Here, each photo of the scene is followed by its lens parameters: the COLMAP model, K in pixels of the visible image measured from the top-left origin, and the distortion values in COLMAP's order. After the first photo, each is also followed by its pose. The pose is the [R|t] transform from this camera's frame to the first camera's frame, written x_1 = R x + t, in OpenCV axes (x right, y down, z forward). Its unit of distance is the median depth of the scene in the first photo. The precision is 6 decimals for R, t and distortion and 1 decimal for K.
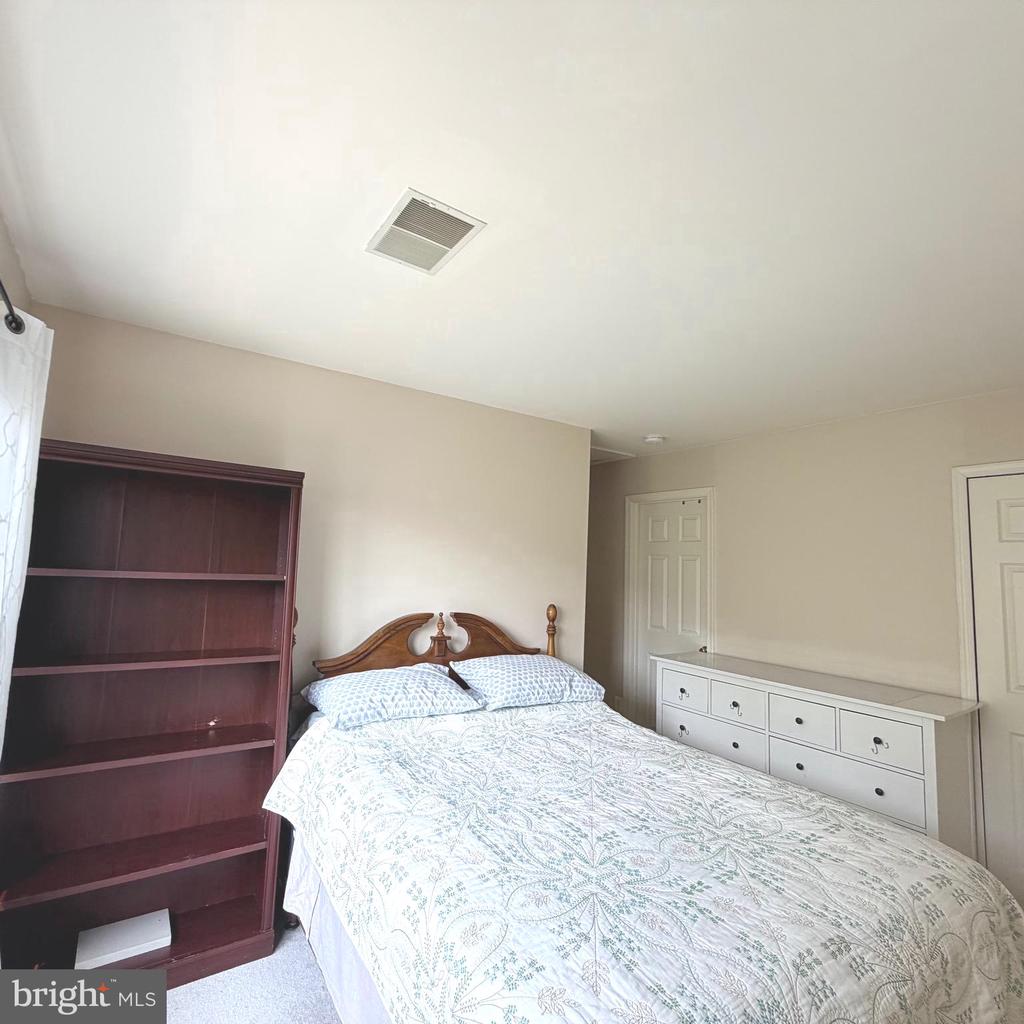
lens RADIAL K [[542.5, 0, 508.4], [0, 542.5, 512.8], [0, 0, 1]] dist [-0.001066, 0.001041]
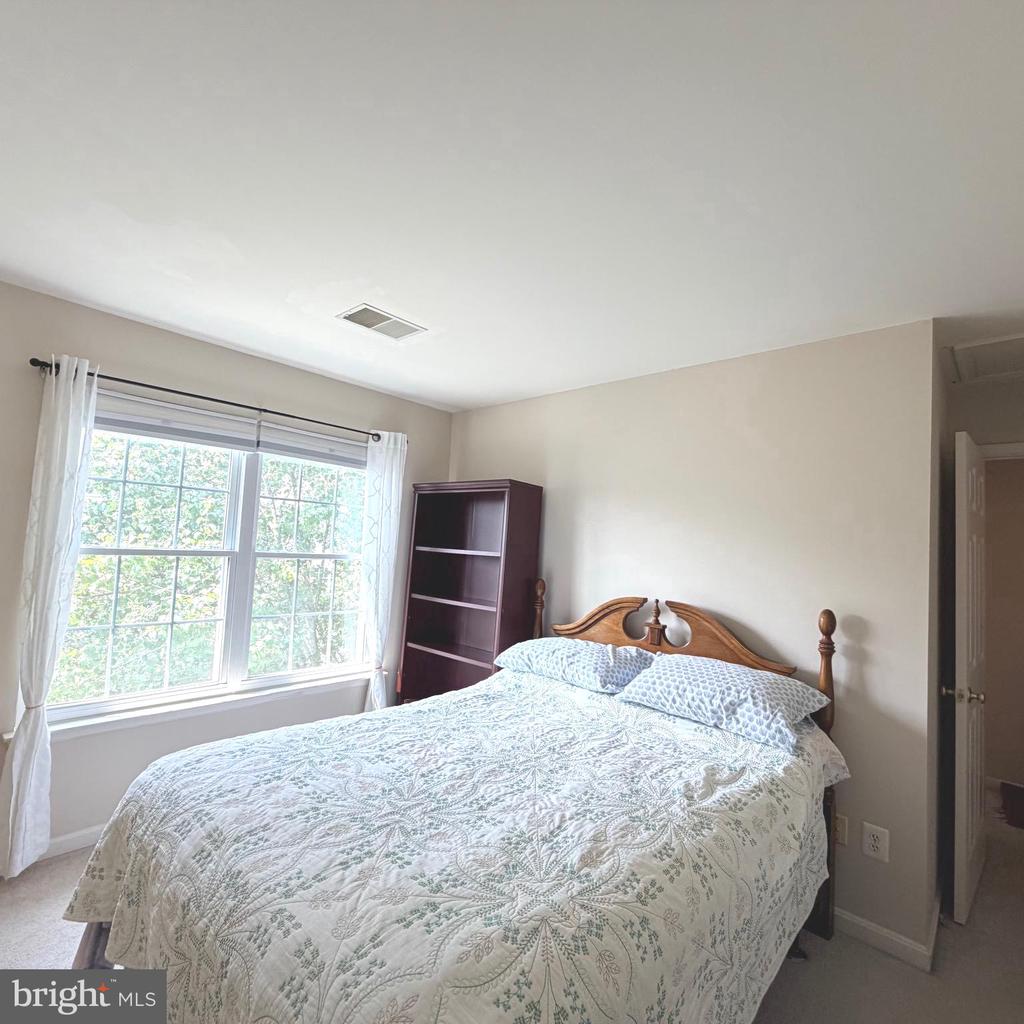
lens RADIAL K [[542.5, 0, 507.2], [0, 542.5, 514.6], [0, 0, 1]] dist [-0.001066, 0.001041]
pose [[0.220944, -0.081748, -0.971854, 0.978605], [0.054779, 0.995948, -0.071321, 0.116515], [0.973747, -0.037479, 0.224527, 0.697200]]
